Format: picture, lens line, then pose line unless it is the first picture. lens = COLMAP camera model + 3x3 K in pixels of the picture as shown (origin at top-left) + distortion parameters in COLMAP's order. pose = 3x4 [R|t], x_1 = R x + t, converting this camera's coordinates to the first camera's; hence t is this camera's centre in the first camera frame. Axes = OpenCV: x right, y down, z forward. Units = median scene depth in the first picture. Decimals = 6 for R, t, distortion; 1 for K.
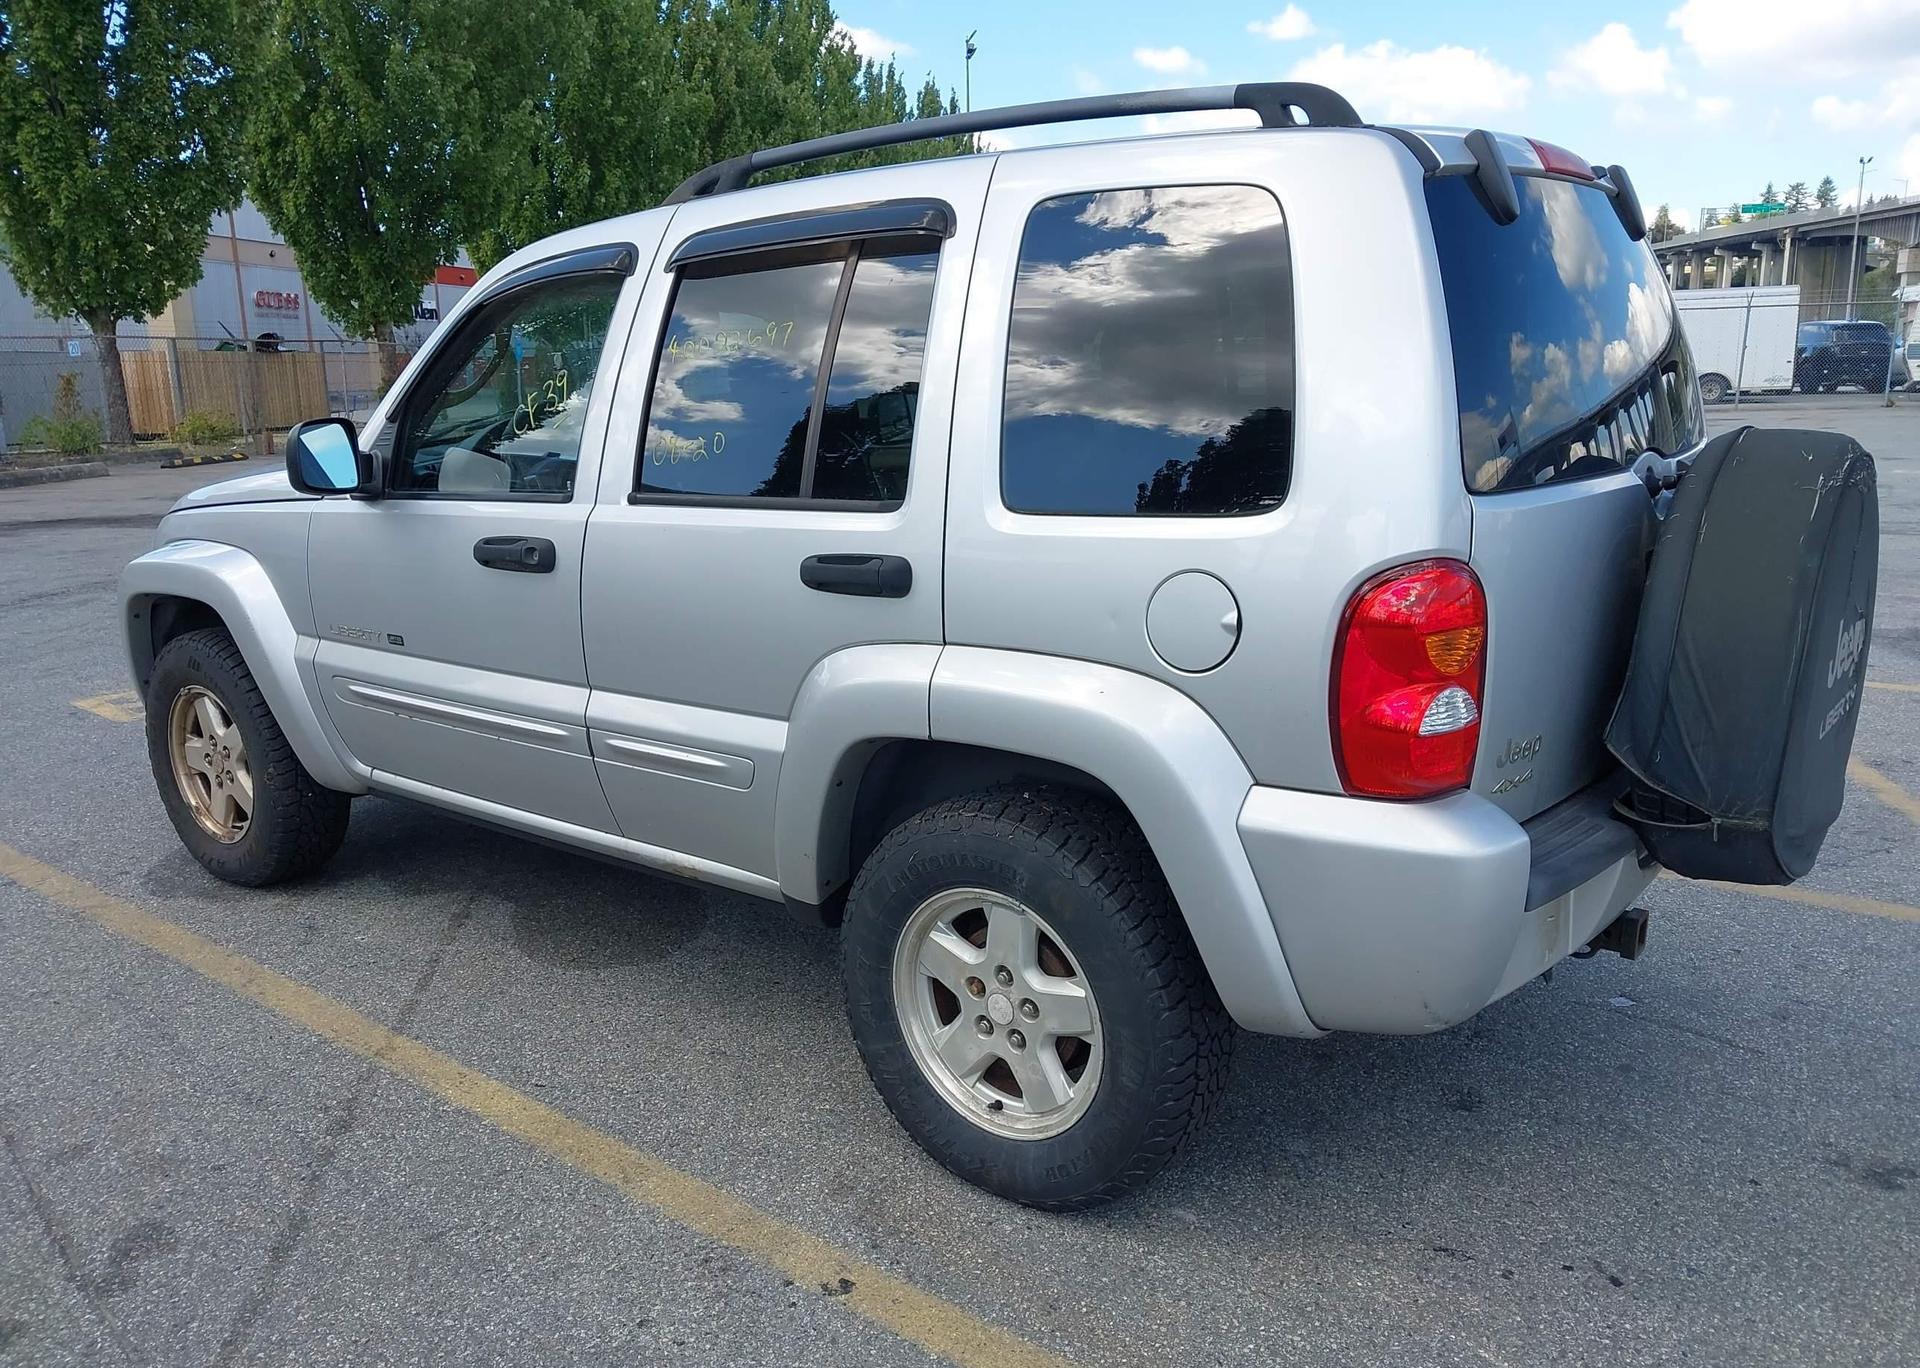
lens RADIAL K [[1506.7, 0, 956.4], [0, 1506.7, 724.7], [0, 0, 1]] dist [0.009322, -0.014085]
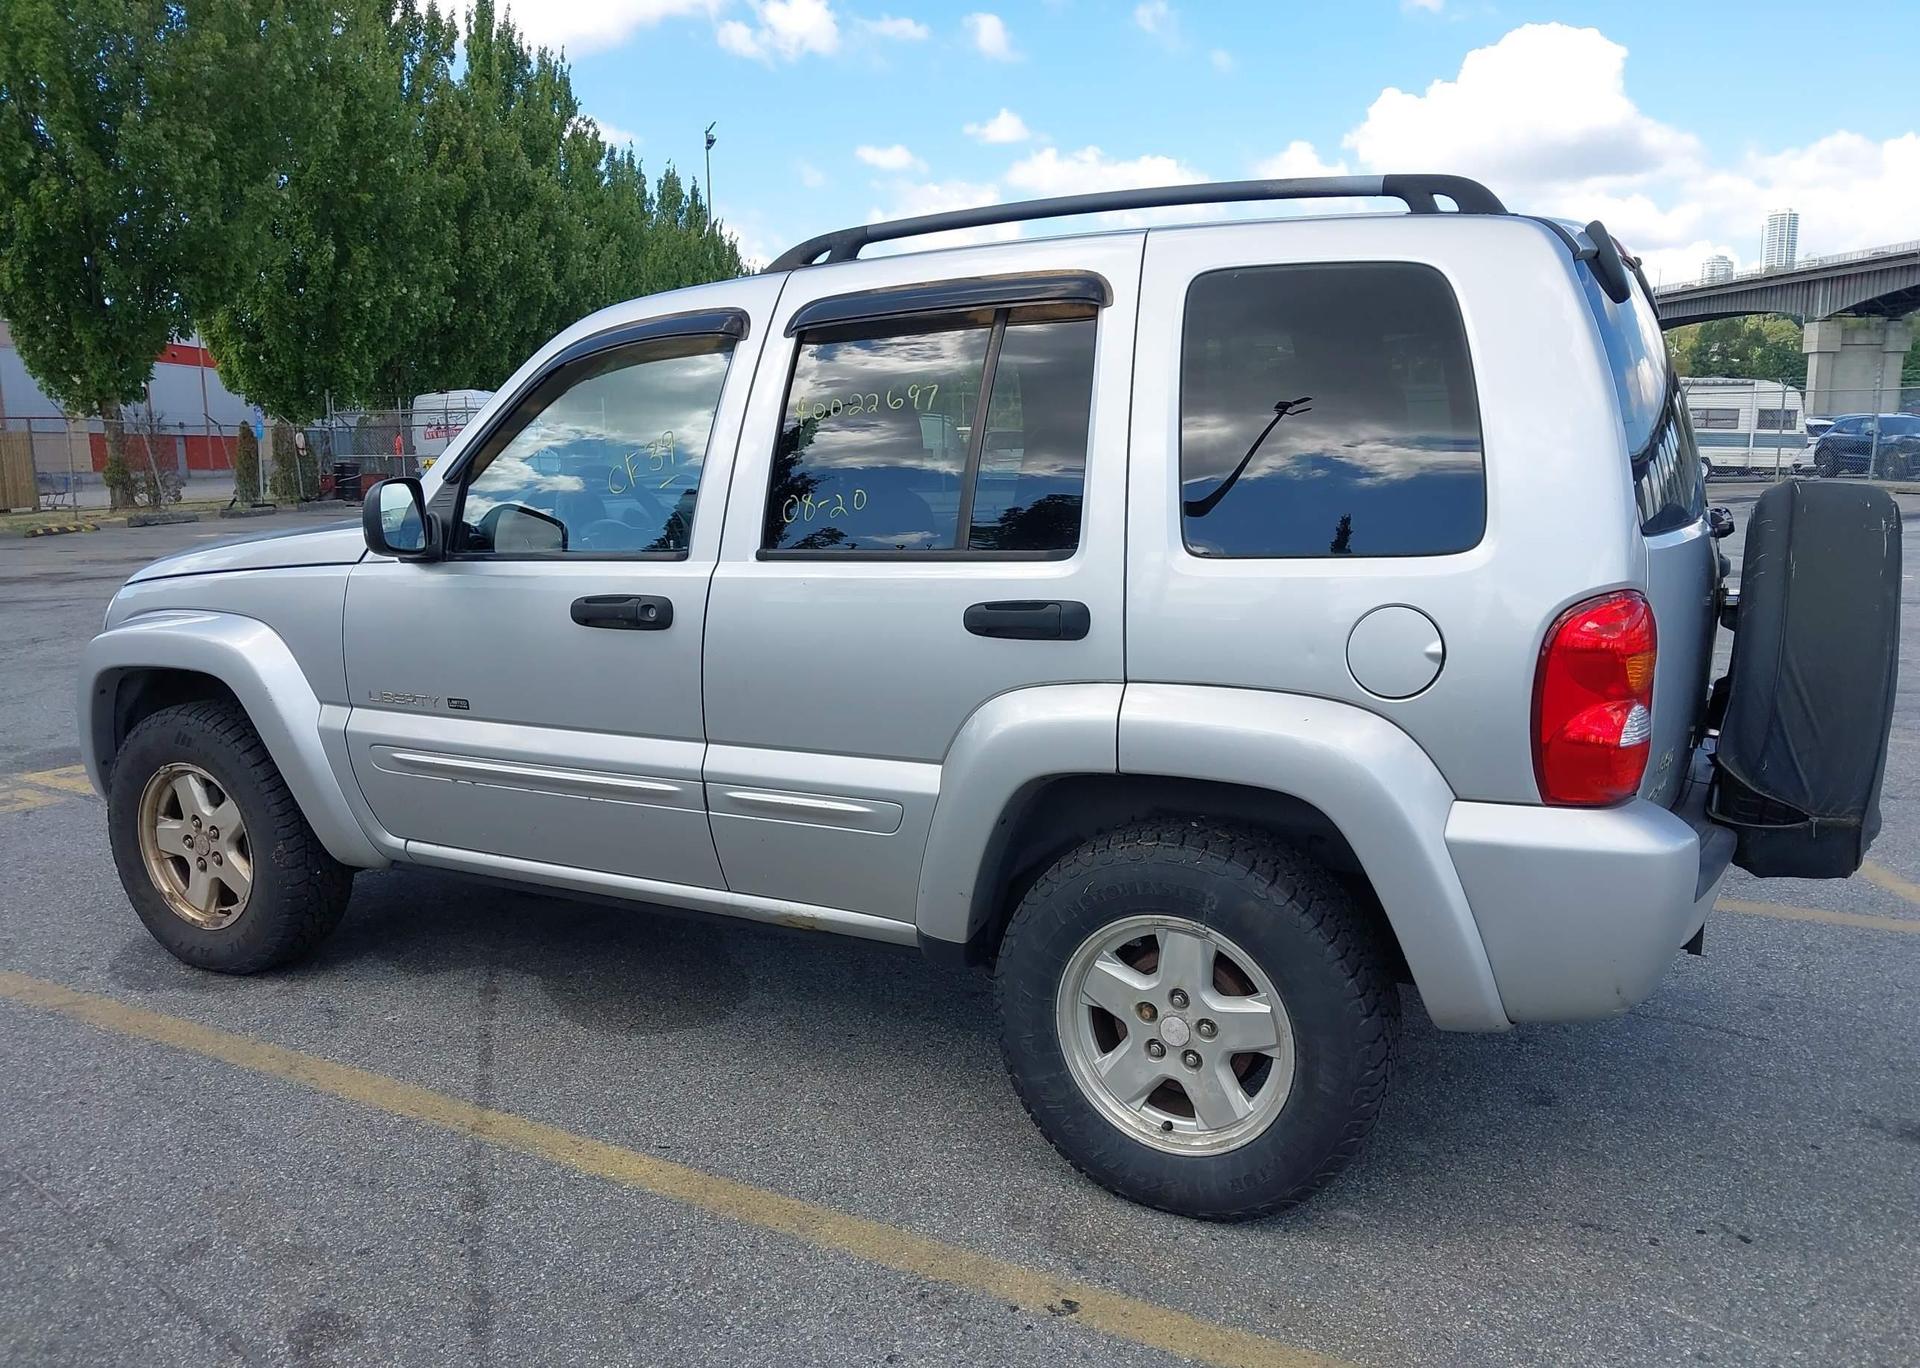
lens RADIAL K [[1506.7, 0, 956.4], [0, 1506.7, 724.7], [0, 0, 1]] dist [0.009322, -0.014085]
pose [[0.985558, -0.025753, 0.167366, -0.255969], [0.034757, 0.998089, -0.051092, 0.021649], [-0.165731, 0.056172, 0.984570, -0.017905]]
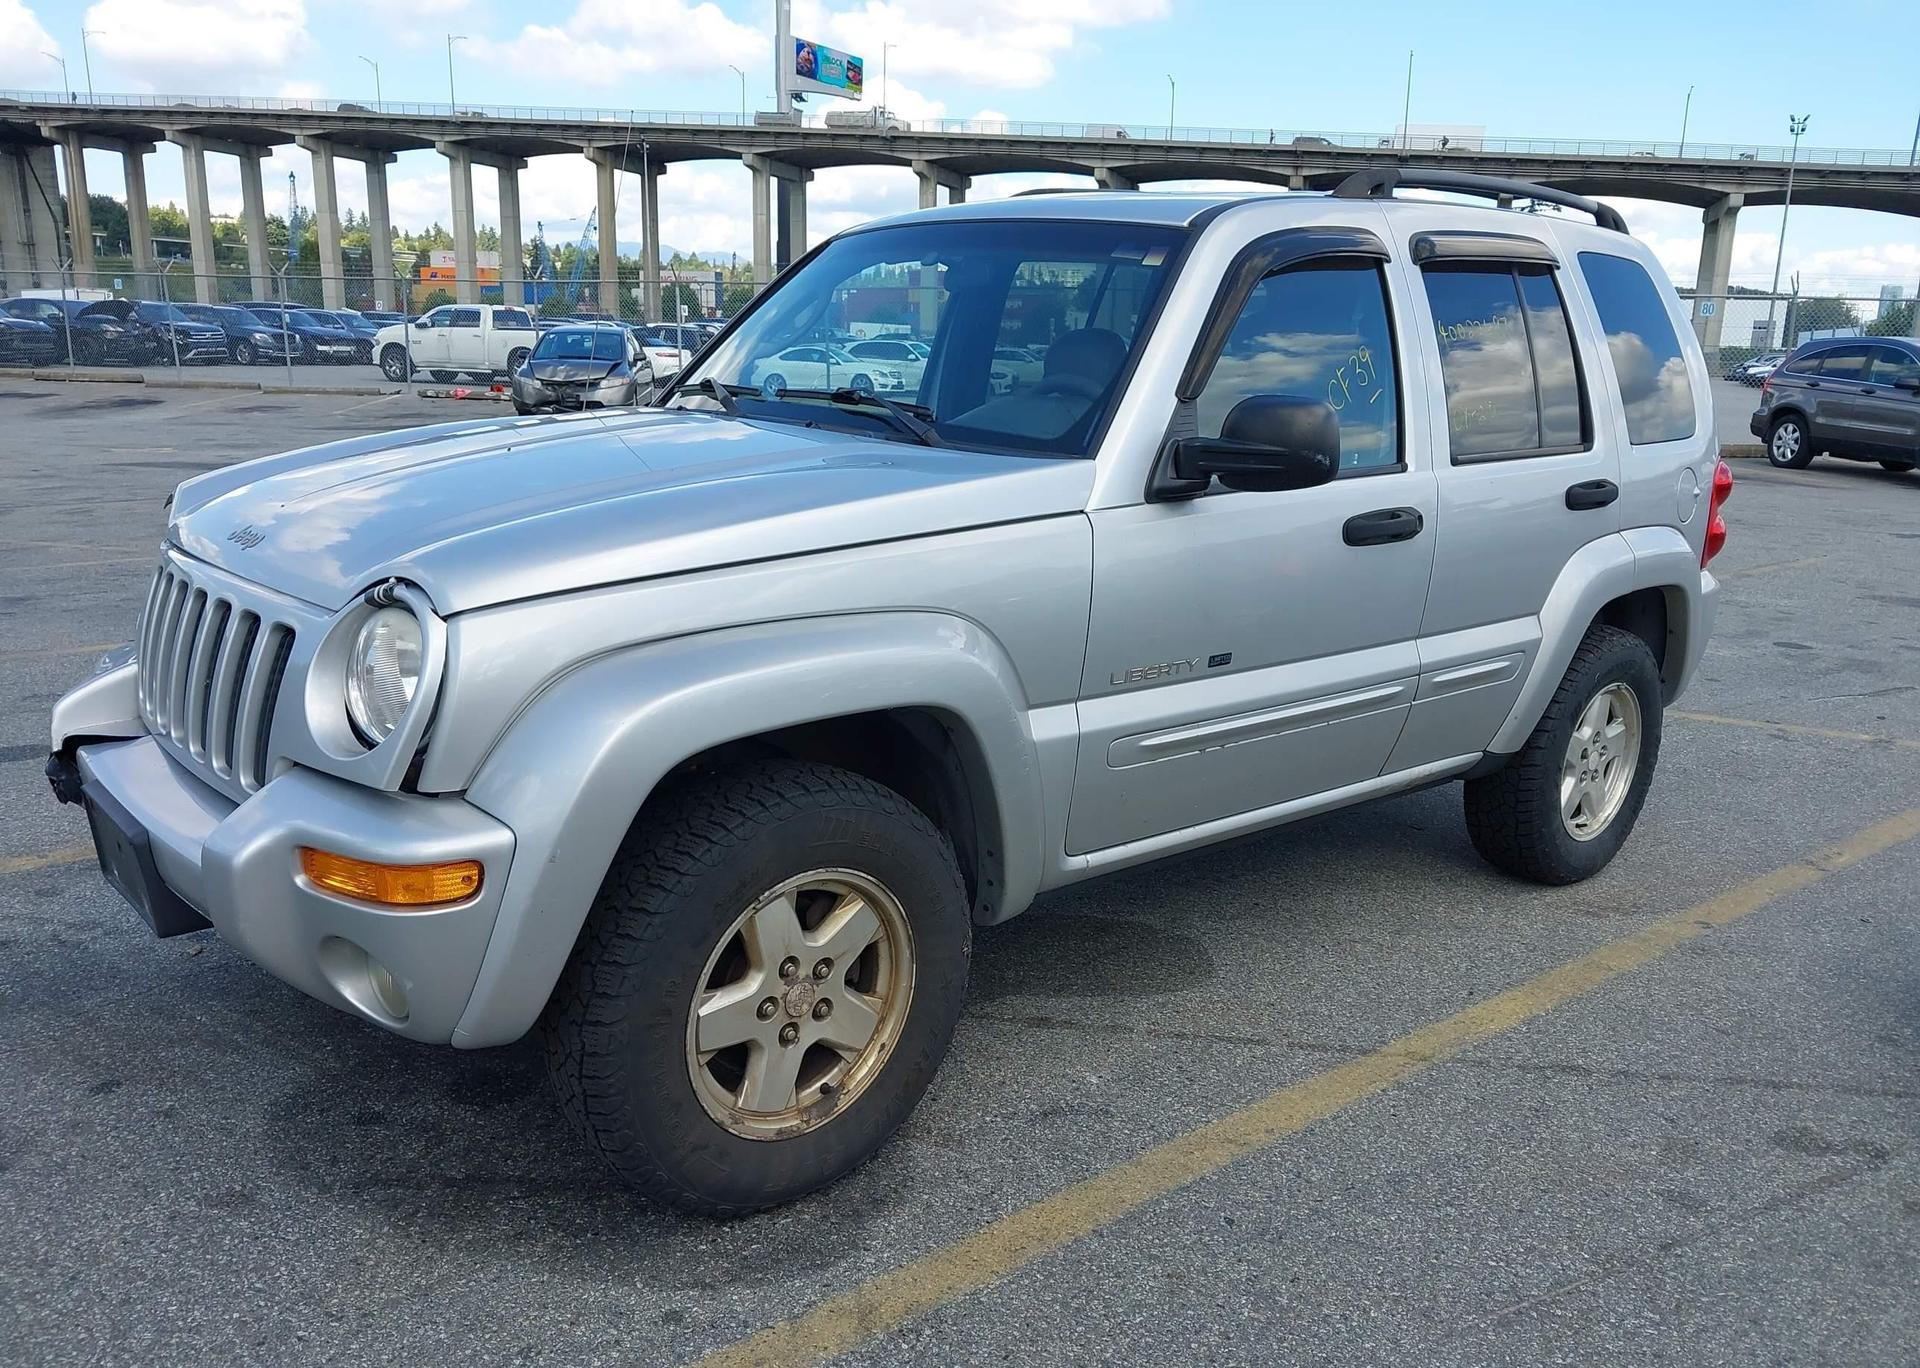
lens RADIAL K [[1514.0, 0, 955.3], [0, 1514.0, 719.9], [0, 0, 1]] dist [0.002518, -0.001010]
pose [[0.188128, -0.215651, 0.958177, -1.434417], [0.199859, 0.963589, 0.177629, -0.240295], [-0.961595, 0.158083, 0.224378, 1.129547]]
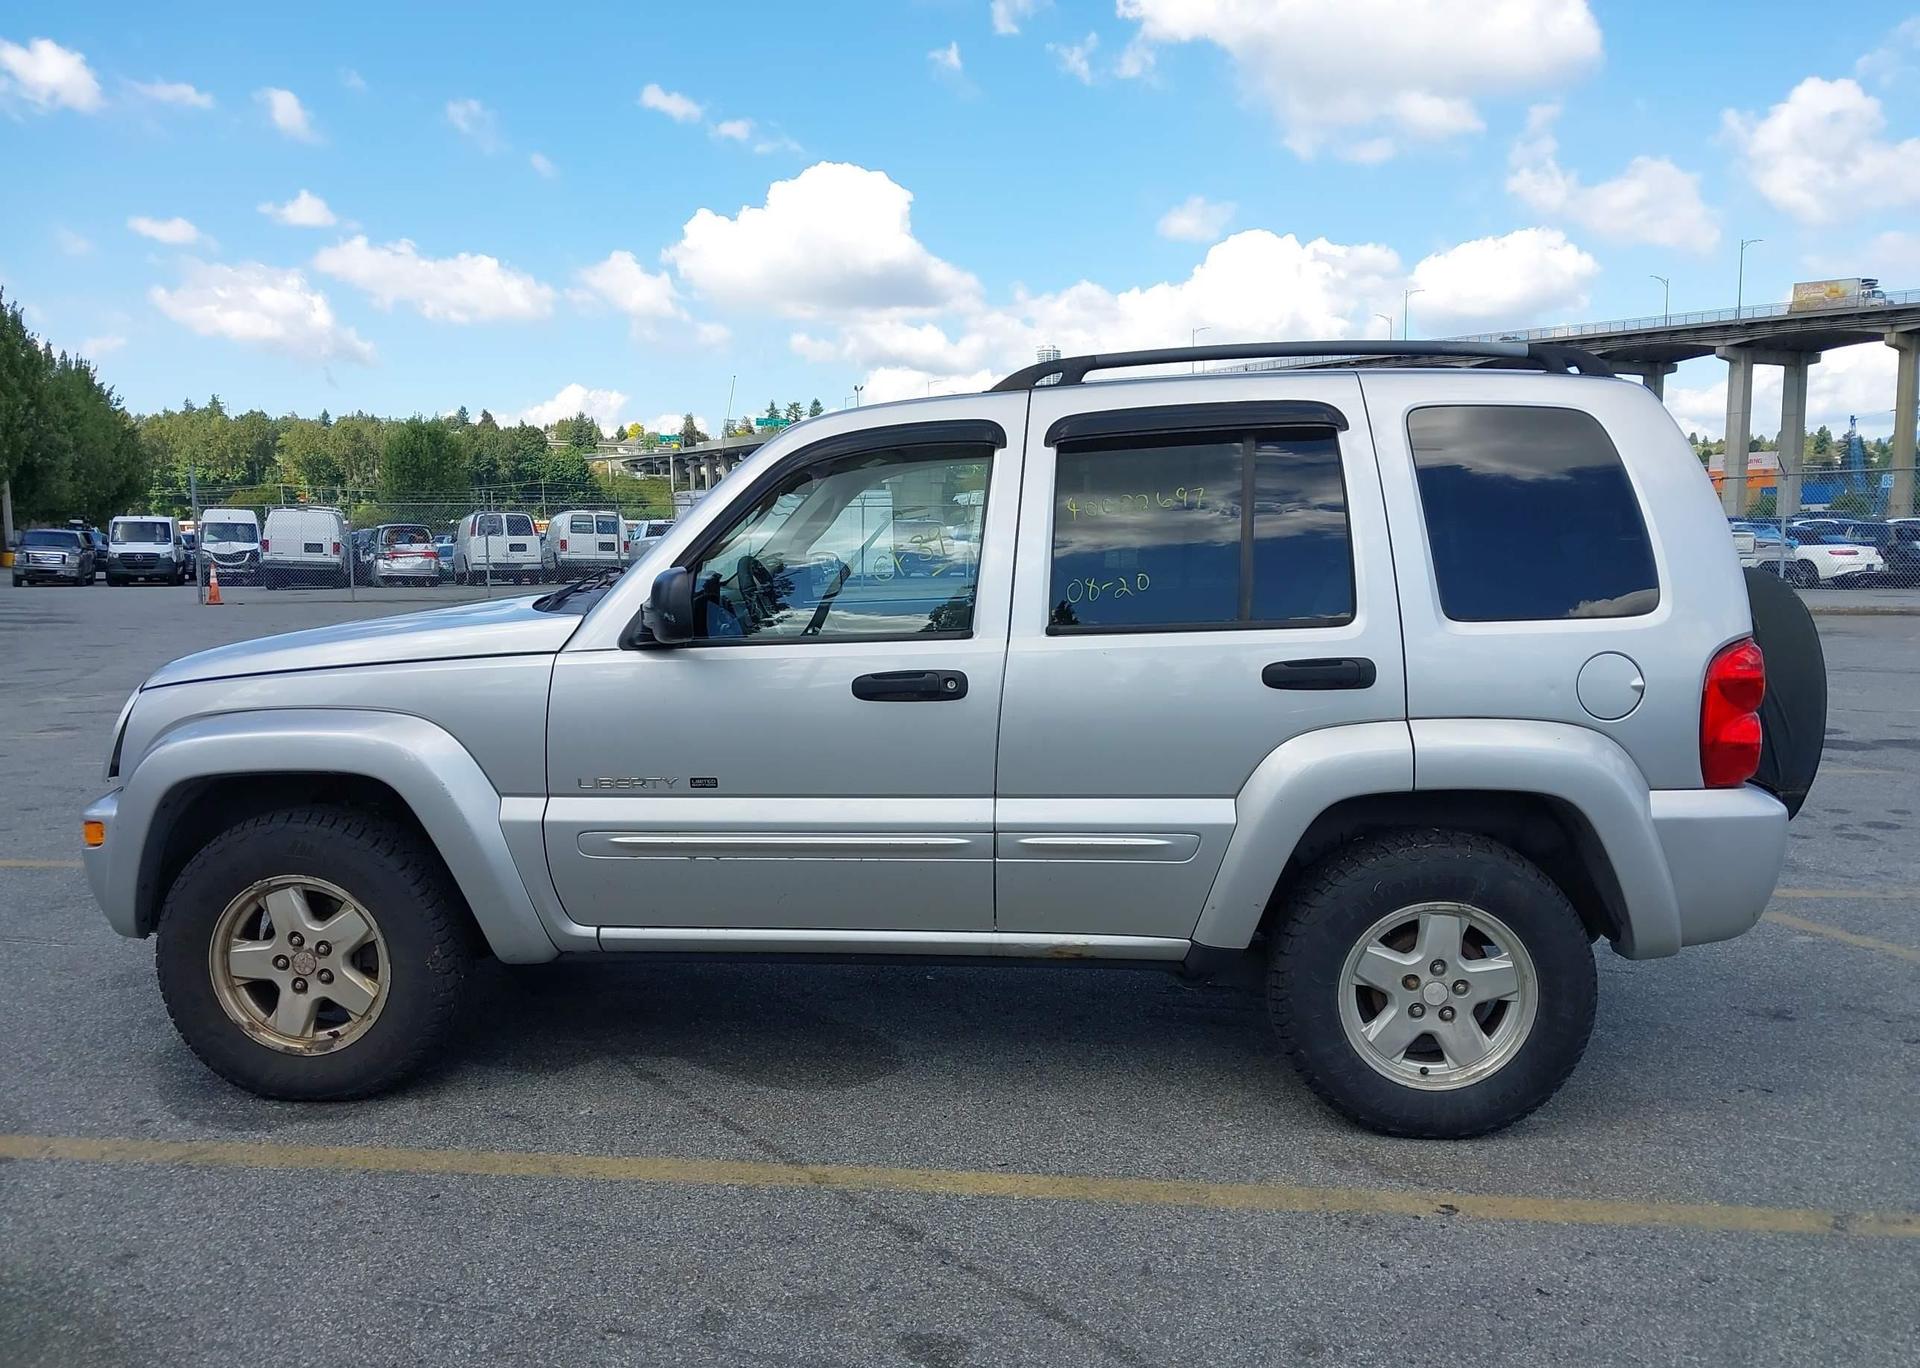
lens RADIAL K [[1506.7, 0, 956.4], [0, 1506.7, 724.7], [0, 0, 1]] dist [0.009322, -0.014085]
pose [[0.830367, -0.057124, 0.554281, -0.925732], [0.122966, 0.988993, -0.082289, 0.010157], [-0.543480, 0.136488, 0.828252, 0.078266]]
